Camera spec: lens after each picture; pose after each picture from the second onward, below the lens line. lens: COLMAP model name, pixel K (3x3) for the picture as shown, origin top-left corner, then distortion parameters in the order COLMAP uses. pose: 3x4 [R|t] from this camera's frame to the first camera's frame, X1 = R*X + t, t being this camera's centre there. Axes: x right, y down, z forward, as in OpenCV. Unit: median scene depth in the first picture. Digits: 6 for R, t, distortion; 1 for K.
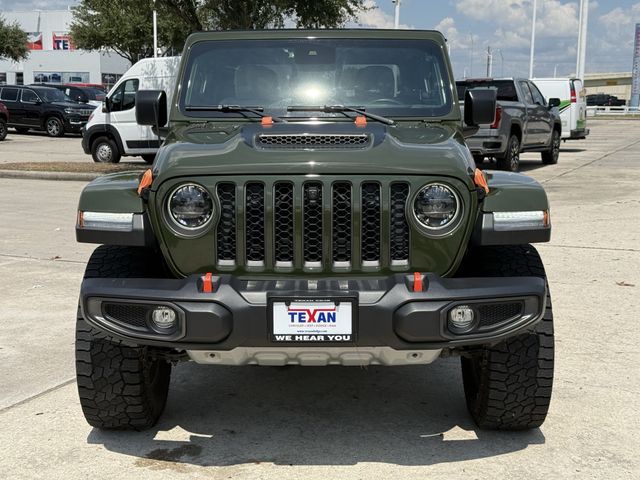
lens RADIAL K [[948.5, 0, 347.6], [0, 948.5, 239.5], [0, 0, 1]] dist [0.128013, -0.079790]
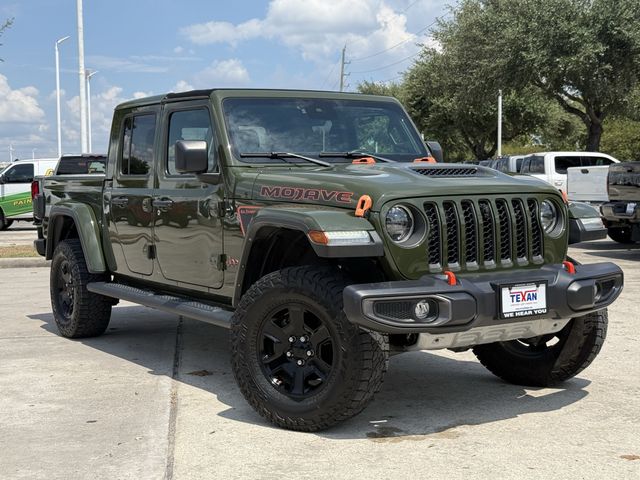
lens RADIAL K [[948.5, 0, 347.6], [0, 948.5, 239.5], [0, 0, 1]] dist [0.128013, -0.079790]
pose [[0.857211, -0.054223, 0.512103, -0.910482], [0.092708, 0.994443, -0.049891, 0.044181], [-0.506552, 0.090243, 0.857474, -0.024931]]
